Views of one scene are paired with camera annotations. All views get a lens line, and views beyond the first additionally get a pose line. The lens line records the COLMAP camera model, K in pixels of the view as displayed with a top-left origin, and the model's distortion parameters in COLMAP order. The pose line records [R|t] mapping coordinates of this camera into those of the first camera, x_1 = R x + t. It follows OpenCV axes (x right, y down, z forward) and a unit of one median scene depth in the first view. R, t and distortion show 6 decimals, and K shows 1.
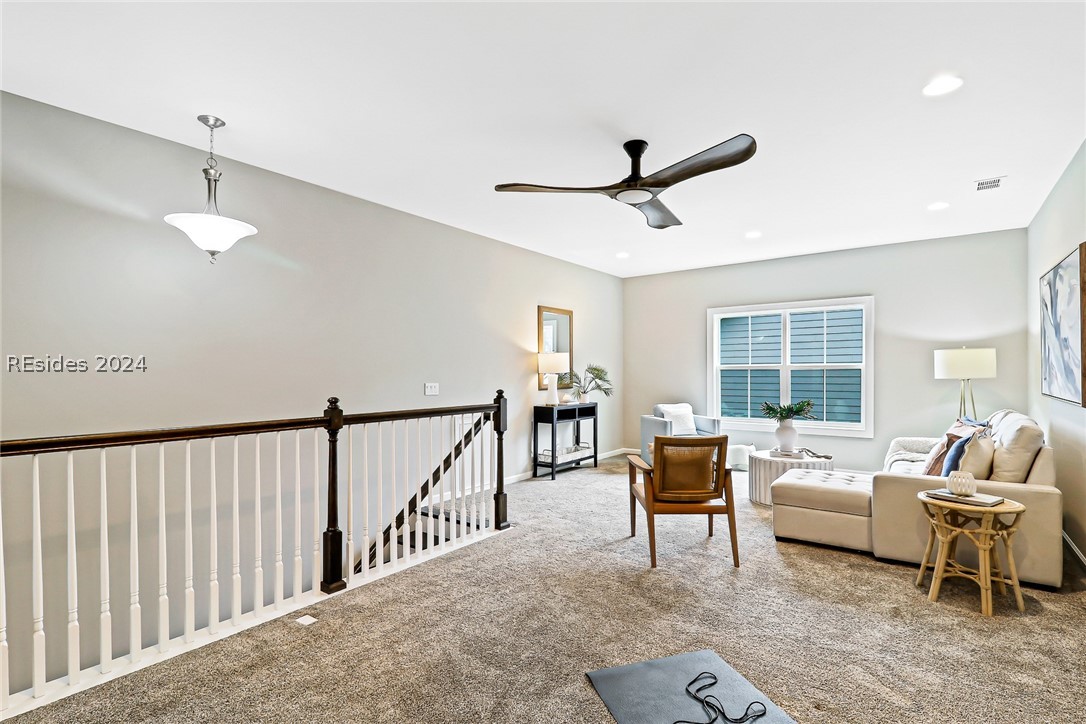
lens RADIAL K [[520.7, 0, 548.5], [0, 520.7, 367.9], [0, 0, 1]] dist [0.021228, -0.005146]
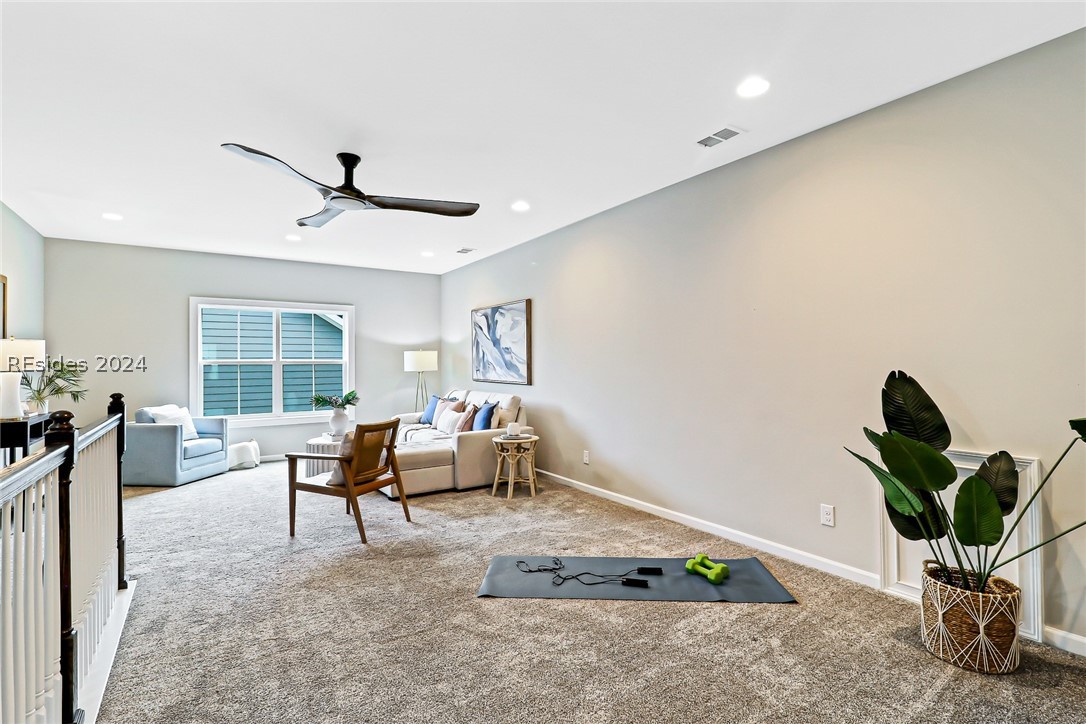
lens RADIAL K [[520.7, 0, 551.1], [0, 520.7, 363.8], [0, 0, 1]] dist [0.021228, -0.005146]
pose [[0.348934, 0.000461, 0.937147, -0.458280], [-0.002724, 0.999996, 0.000522, -0.001336], [-0.937143, -0.002735, 0.348934, 0.156432]]
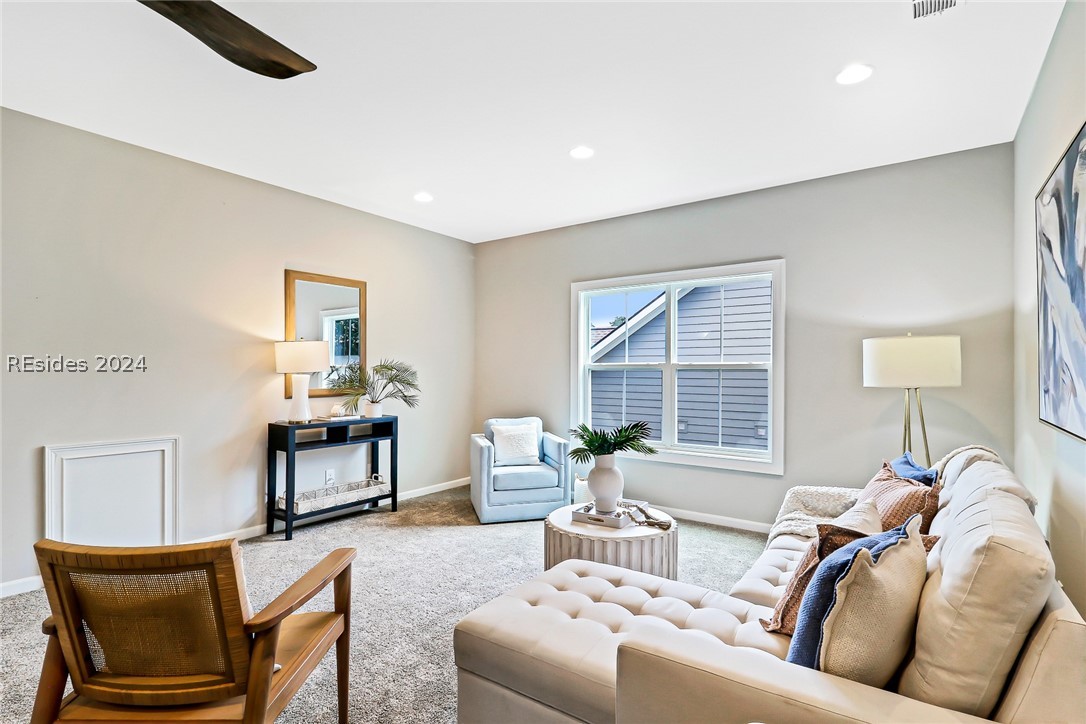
lens RADIAL K [[520.7, 0, 551.5], [0, 520.7, 363.2], [0, 0, 1]] dist [0.021228, -0.005146]
pose [[0.999883, 0.007528, 0.013348, 0.381849], [-0.007424, 0.999942, -0.007820, 0.001150], [-0.013406, 0.007720, 0.999880, 0.415636]]
